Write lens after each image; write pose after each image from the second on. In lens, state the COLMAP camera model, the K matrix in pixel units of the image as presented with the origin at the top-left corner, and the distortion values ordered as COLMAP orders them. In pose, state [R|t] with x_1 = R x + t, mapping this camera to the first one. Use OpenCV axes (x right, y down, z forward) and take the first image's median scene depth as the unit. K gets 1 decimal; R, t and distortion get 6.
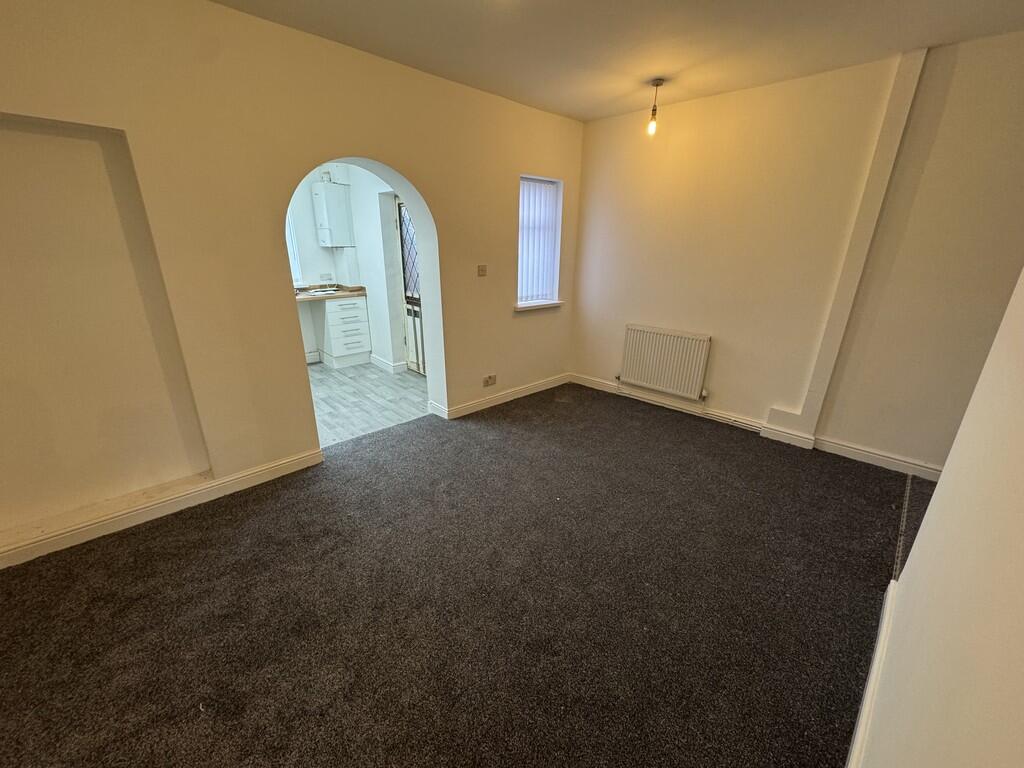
lens RADIAL K [[407.9, 0, 512.0], [0, 407.9, 384.0], [0, 0, 1]] dist [-0.001089, 0.000042]
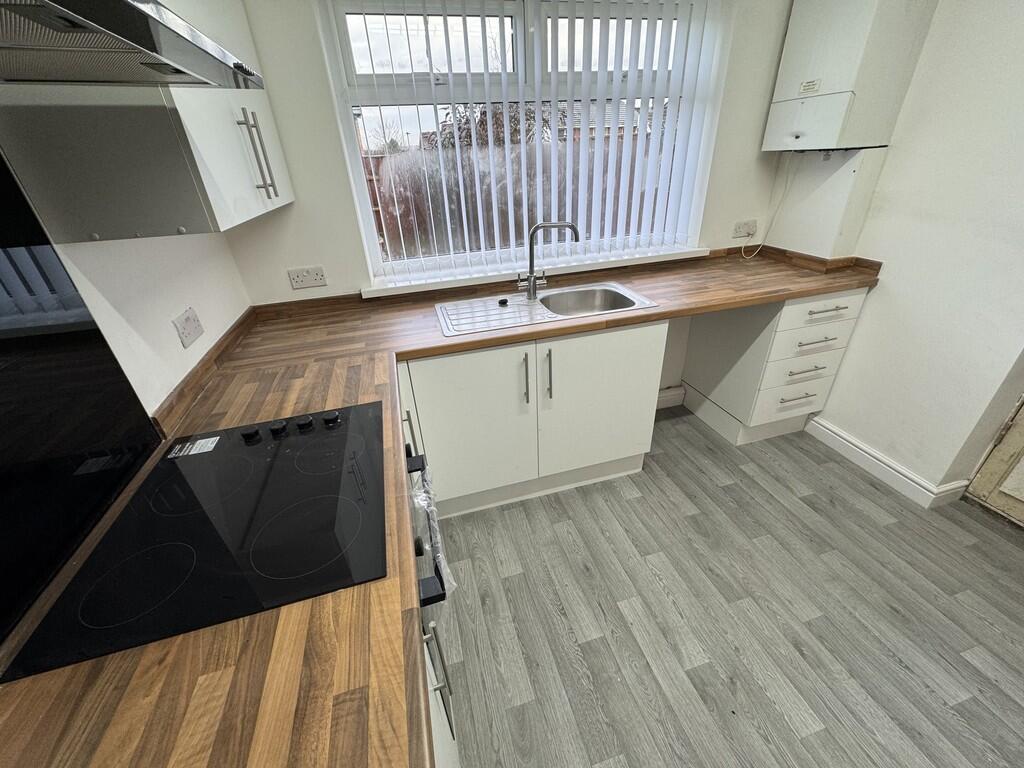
lens RADIAL K [[407.9, 0, 512.0], [0, 407.9, 384.0], [0, 0, 1]] dist [-0.001089, 0.000042]
pose [[0.888091, 0.179633, -0.423115, -0.861394], [-0.100786, 0.974177, 0.202044, -0.306570], [0.448483, -0.136789, 0.883262, 0.901874]]
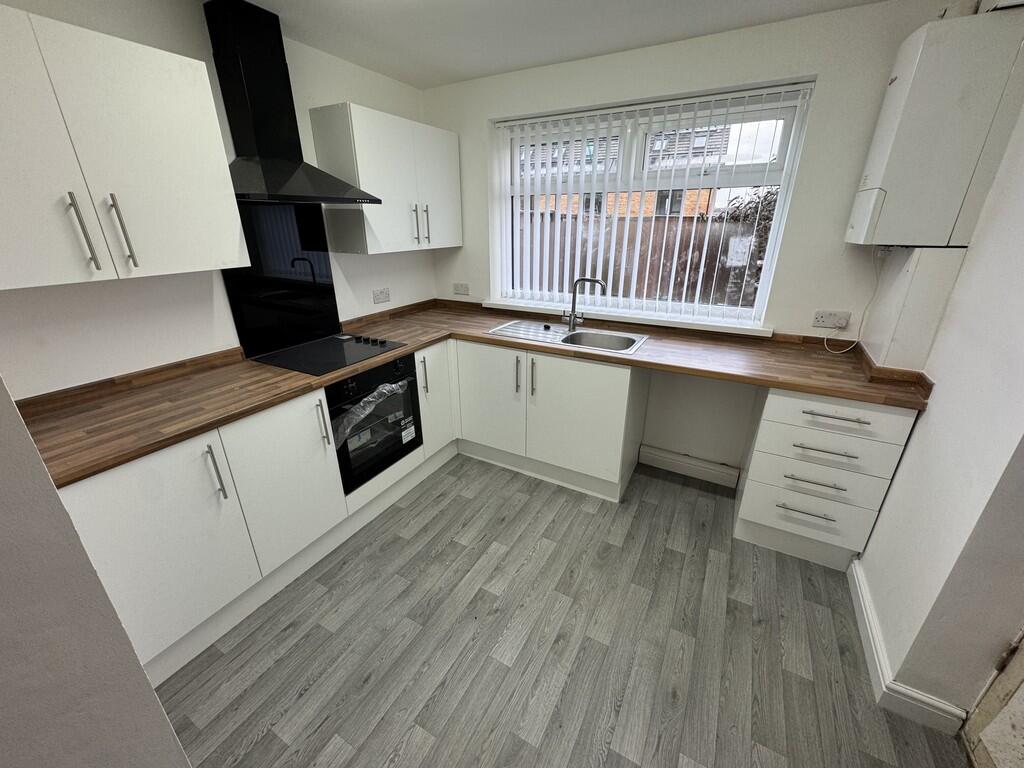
lens RADIAL K [[407.9, 0, 512.0], [0, 407.9, 384.0], [0, 0, 1]] dist [-0.001089, 0.000042]
pose [[0.308637, 0.344495, -0.886604, -0.342091], [-0.310375, 0.917565, 0.248480, -0.386994], [0.899117, 0.198490, 0.390117, 1.085407]]
